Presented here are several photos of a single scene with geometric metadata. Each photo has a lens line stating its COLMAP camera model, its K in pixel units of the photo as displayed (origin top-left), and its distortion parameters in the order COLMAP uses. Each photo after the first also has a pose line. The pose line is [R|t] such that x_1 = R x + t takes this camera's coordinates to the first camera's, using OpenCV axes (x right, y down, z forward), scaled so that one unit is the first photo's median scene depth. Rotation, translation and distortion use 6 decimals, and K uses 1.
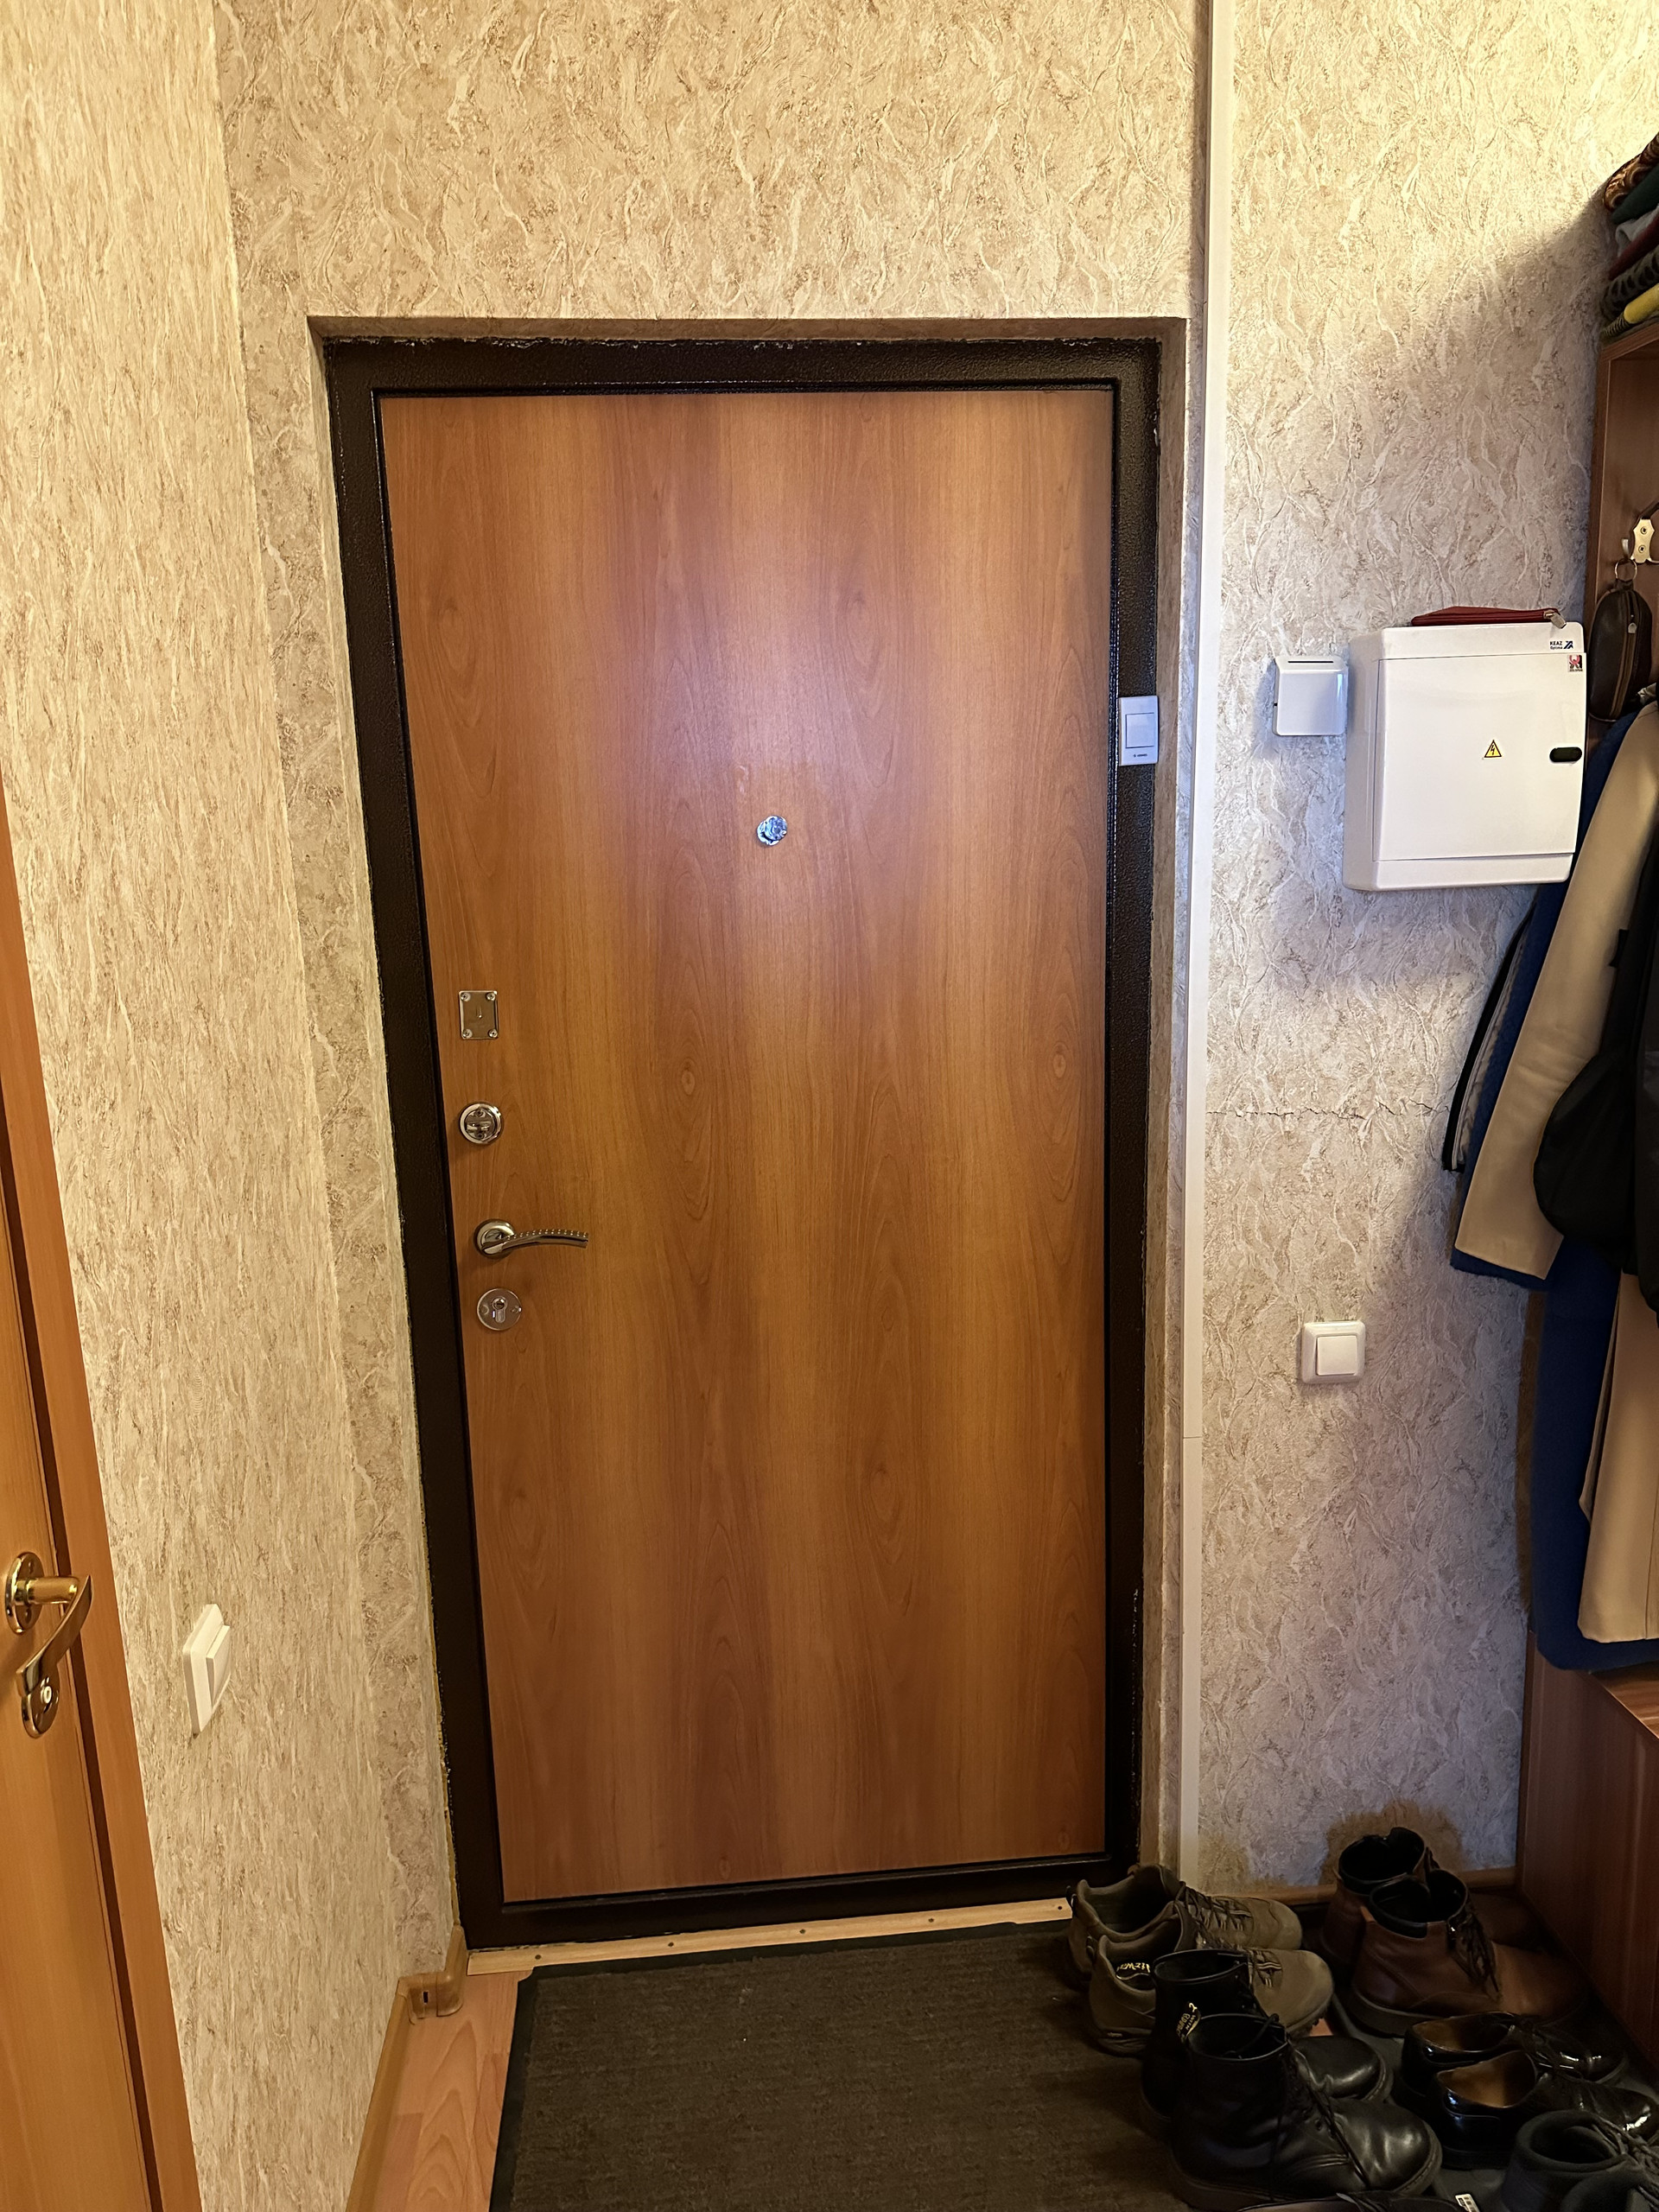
lens RADIAL K [[1554.5, 0, 826.9], [0, 1554.5, 1107.8], [0, 0, 1]] dist [0.023678, -0.028677]
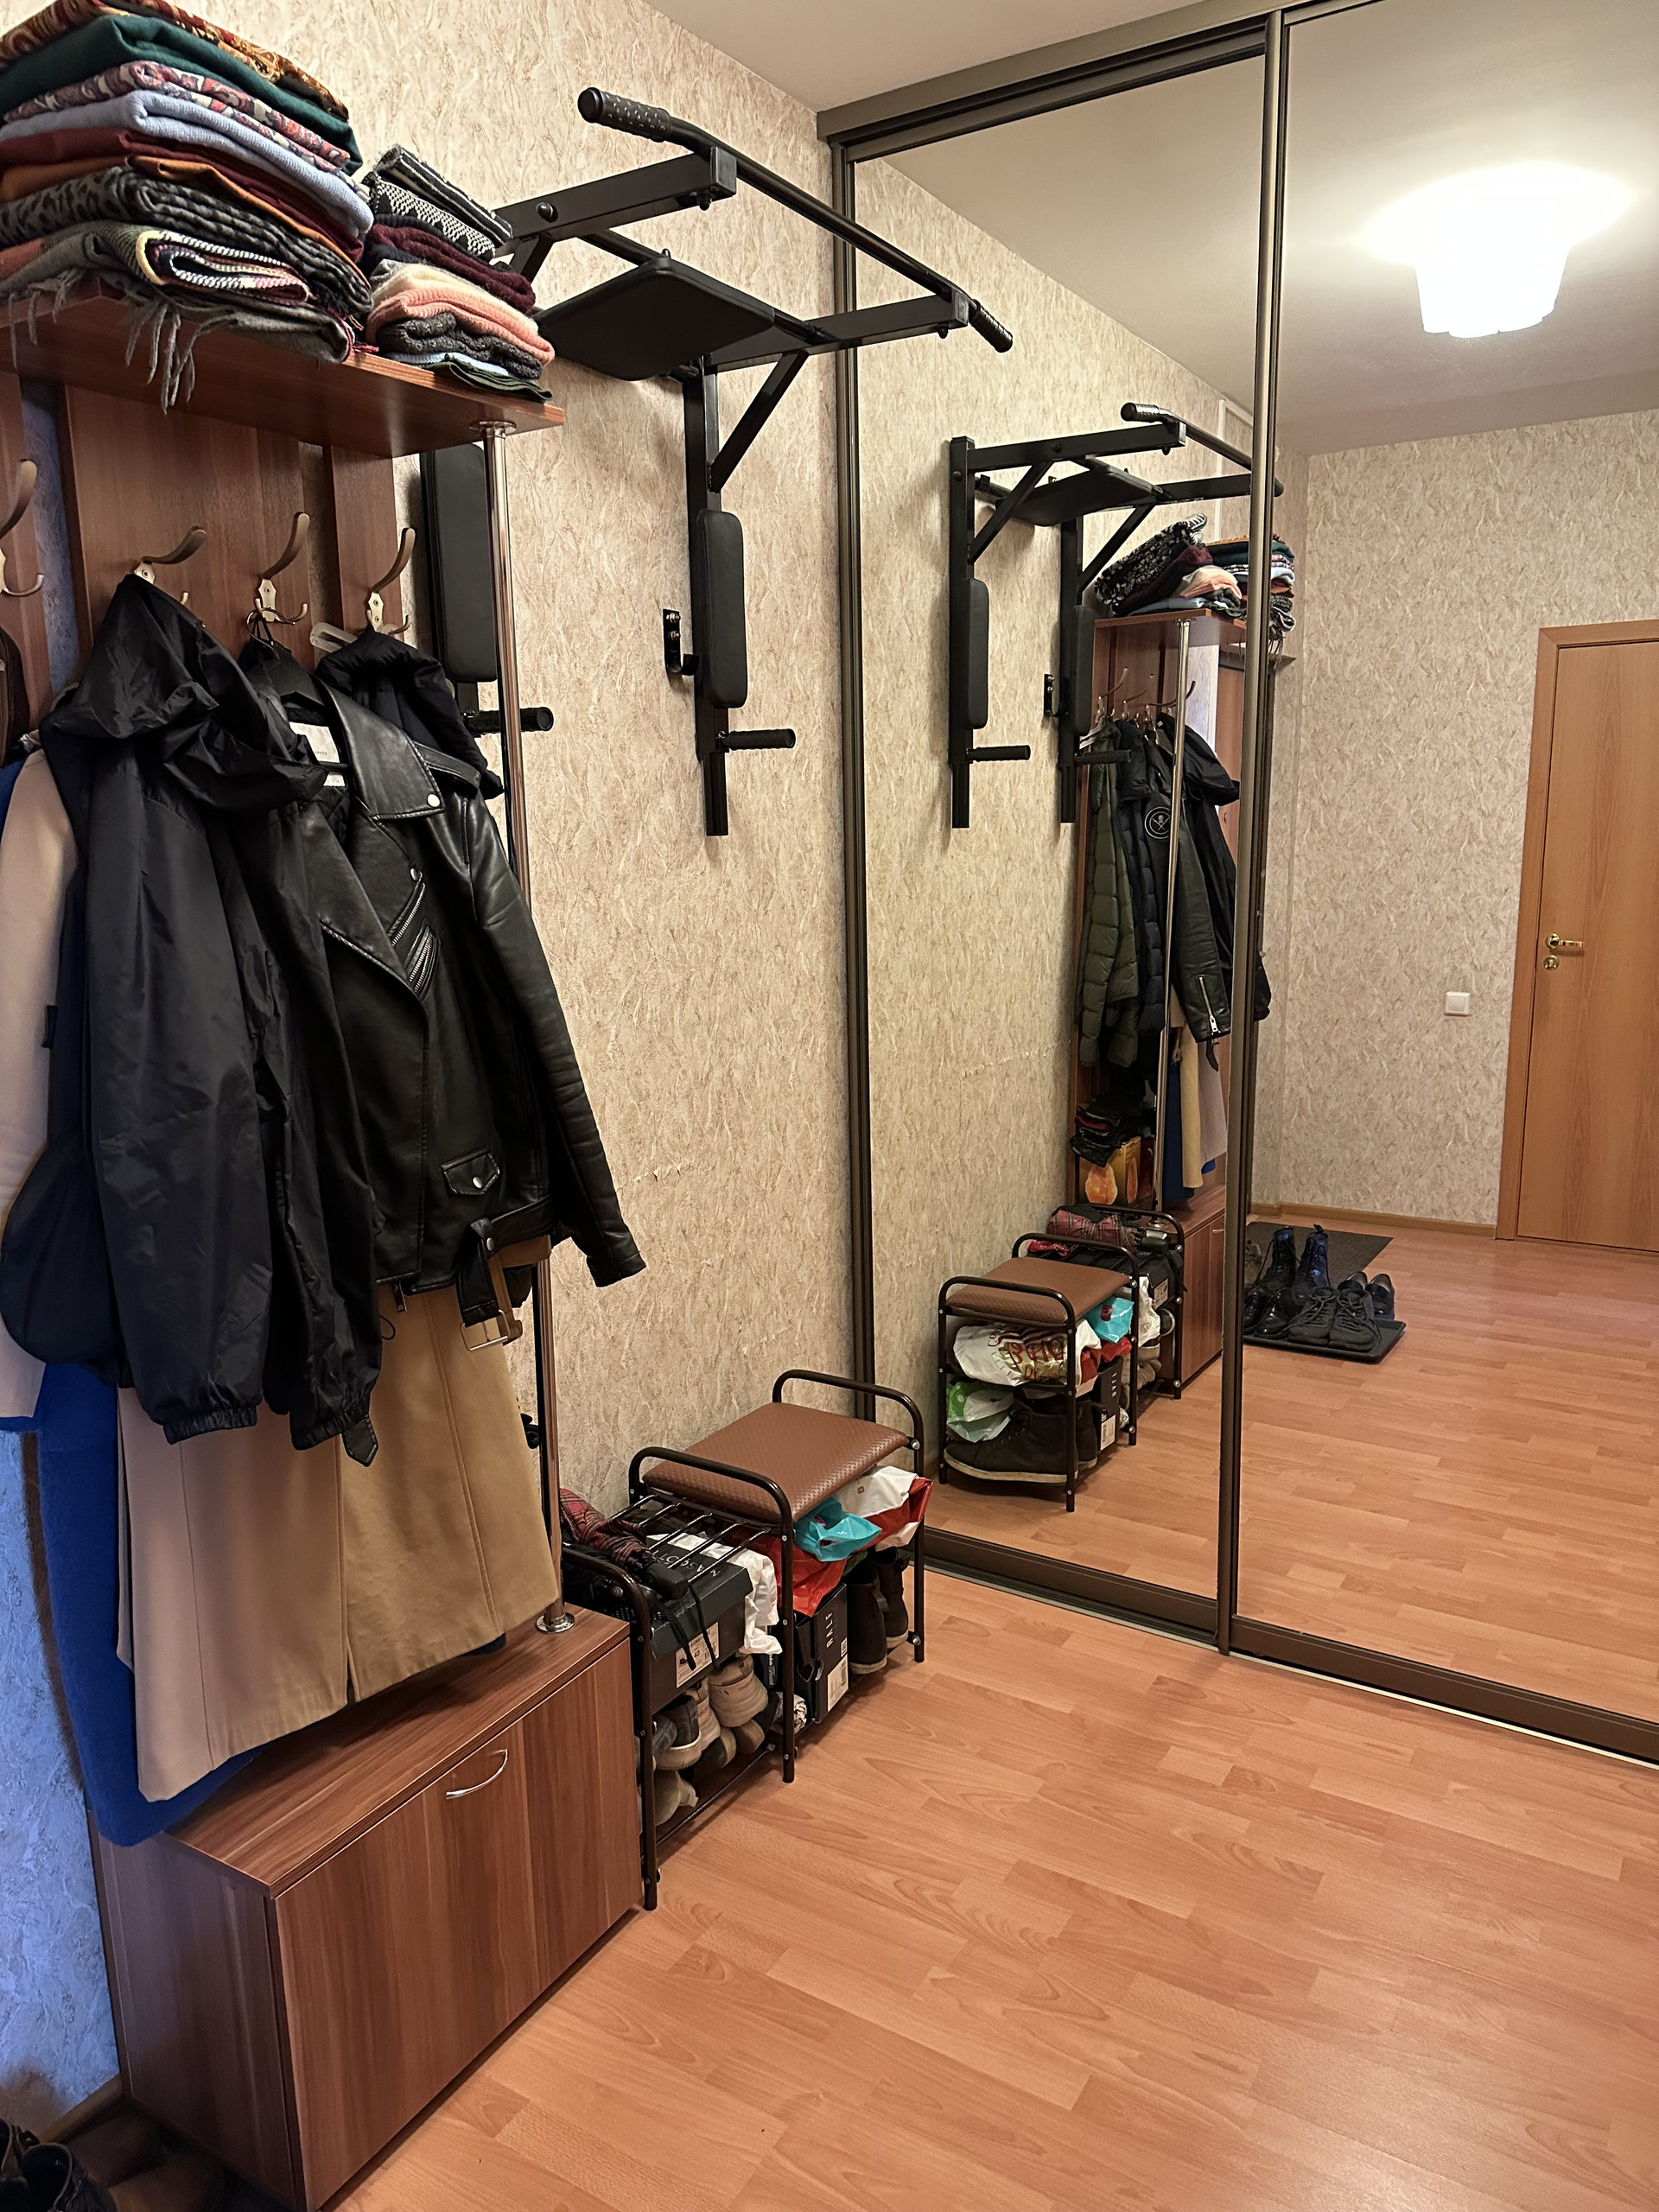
lens RADIAL K [[1554.5, 0, 825.5], [0, 1554.5, 1111.0], [0, 0, 1]] dist [0.023678, -0.028677]
pose [[0.597640, -0.131291, 0.790942, 0.063741], [0.156342, 0.986648, 0.045644, -0.026289], [-0.786374, 0.096379, 0.610186, 0.118282]]
